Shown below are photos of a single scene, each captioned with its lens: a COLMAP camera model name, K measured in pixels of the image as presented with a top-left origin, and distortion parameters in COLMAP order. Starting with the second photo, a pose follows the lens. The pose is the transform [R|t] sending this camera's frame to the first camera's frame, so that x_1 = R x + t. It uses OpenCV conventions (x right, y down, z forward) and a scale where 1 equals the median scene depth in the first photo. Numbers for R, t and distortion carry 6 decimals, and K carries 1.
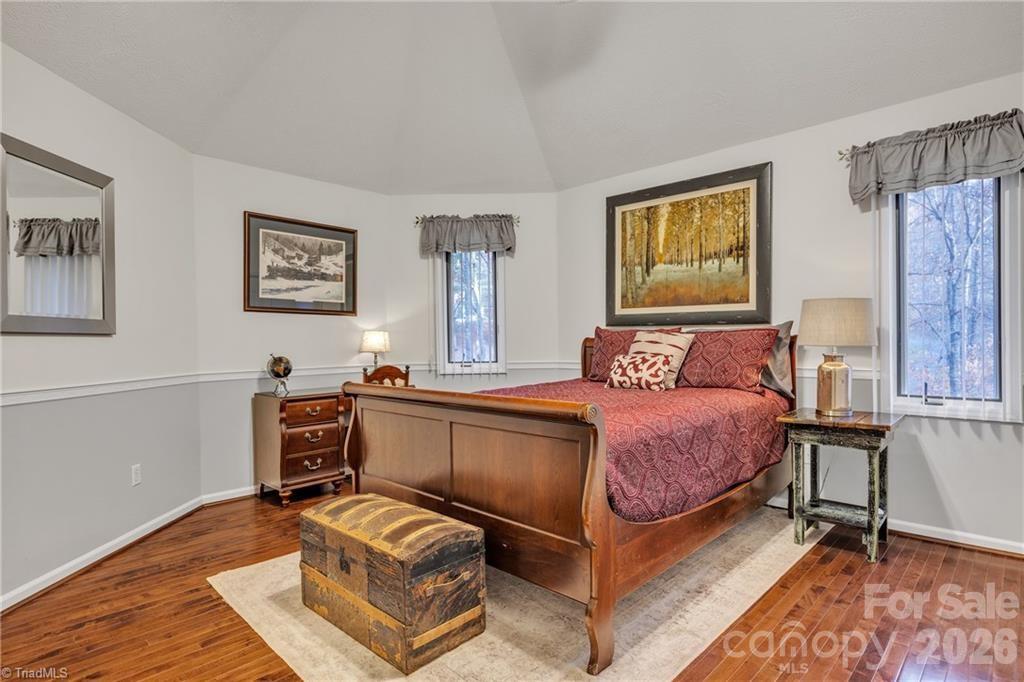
lens RADIAL K [[534.4, 0, 513.6], [0, 534.4, 343.9], [0, 0, 1]] dist [-0.013381, 0.000021]
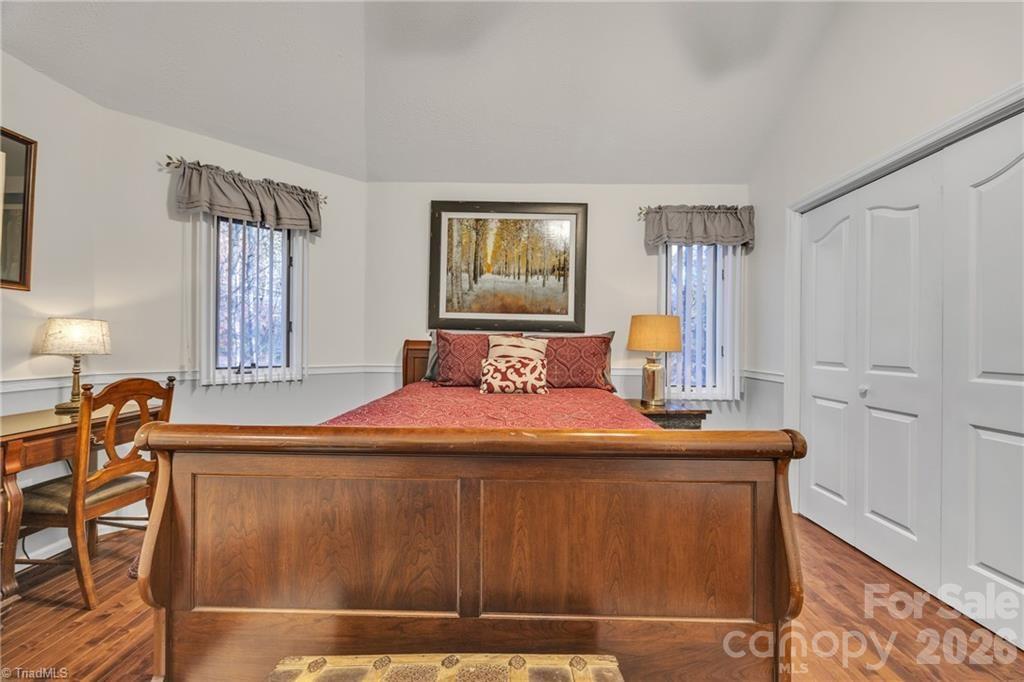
lens RADIAL K [[392.6, 0, 513.4], [0, 392.6, 341.5], [0, 0, 1]] dist [-0.003717, -0.000055]
pose [[0.724714, 0.022992, 0.688666, -0.242913], [-0.015522, 0.999734, -0.017043, 0.000373], [-0.688875, 0.001662, 0.724878, 0.405639]]
